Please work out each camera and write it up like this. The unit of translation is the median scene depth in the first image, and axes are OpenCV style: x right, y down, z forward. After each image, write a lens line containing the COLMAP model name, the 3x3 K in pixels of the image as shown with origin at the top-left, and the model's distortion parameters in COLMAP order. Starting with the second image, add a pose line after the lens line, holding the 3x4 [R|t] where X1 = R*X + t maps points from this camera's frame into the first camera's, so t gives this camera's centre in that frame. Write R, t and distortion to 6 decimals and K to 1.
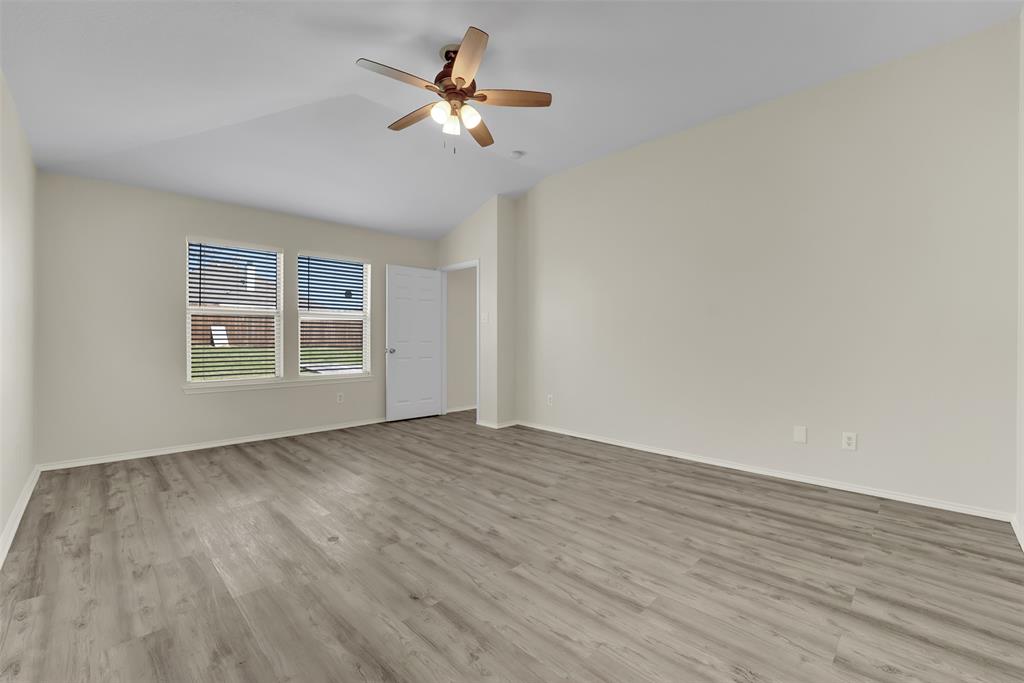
lens RADIAL K [[431.6, 0, 512.0], [0, 431.6, 341.5], [0, 0, 1]] dist [-0.004552, -0.000051]
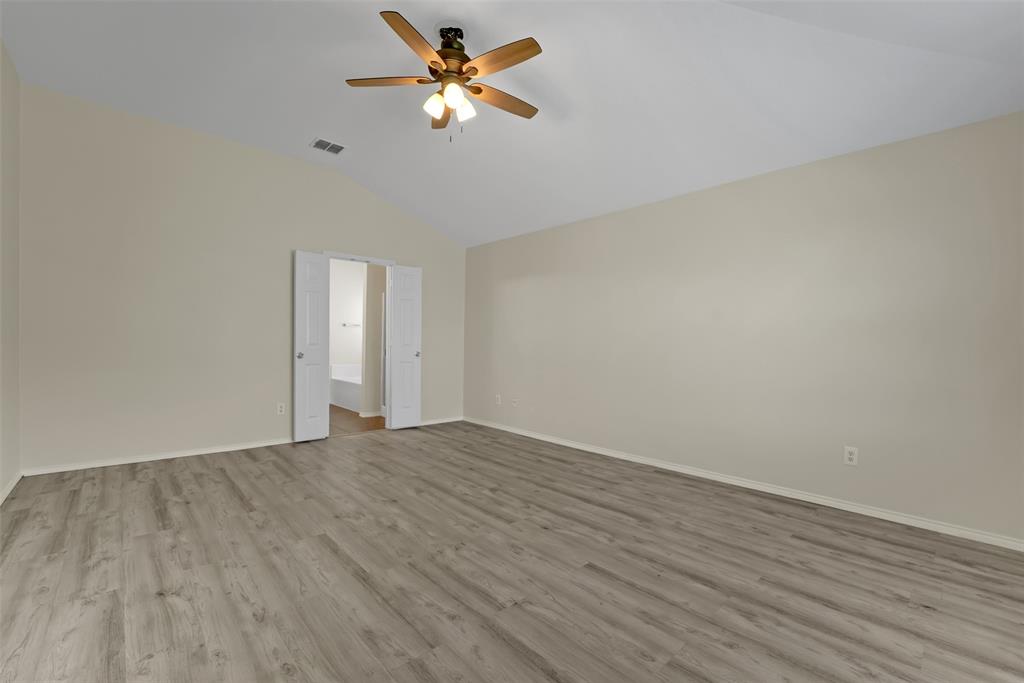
lens RADIAL K [[431.6, 0, 512.0], [0, 431.6, 341.5], [0, 0, 1]] dist [-0.004552, -0.000051]
pose [[-0.998947, -0.019539, 0.041519, -0.333391], [-0.019508, 0.999809, 0.001161, -0.015118], [-0.041534, 0.000350, -0.999137, 2.068877]]
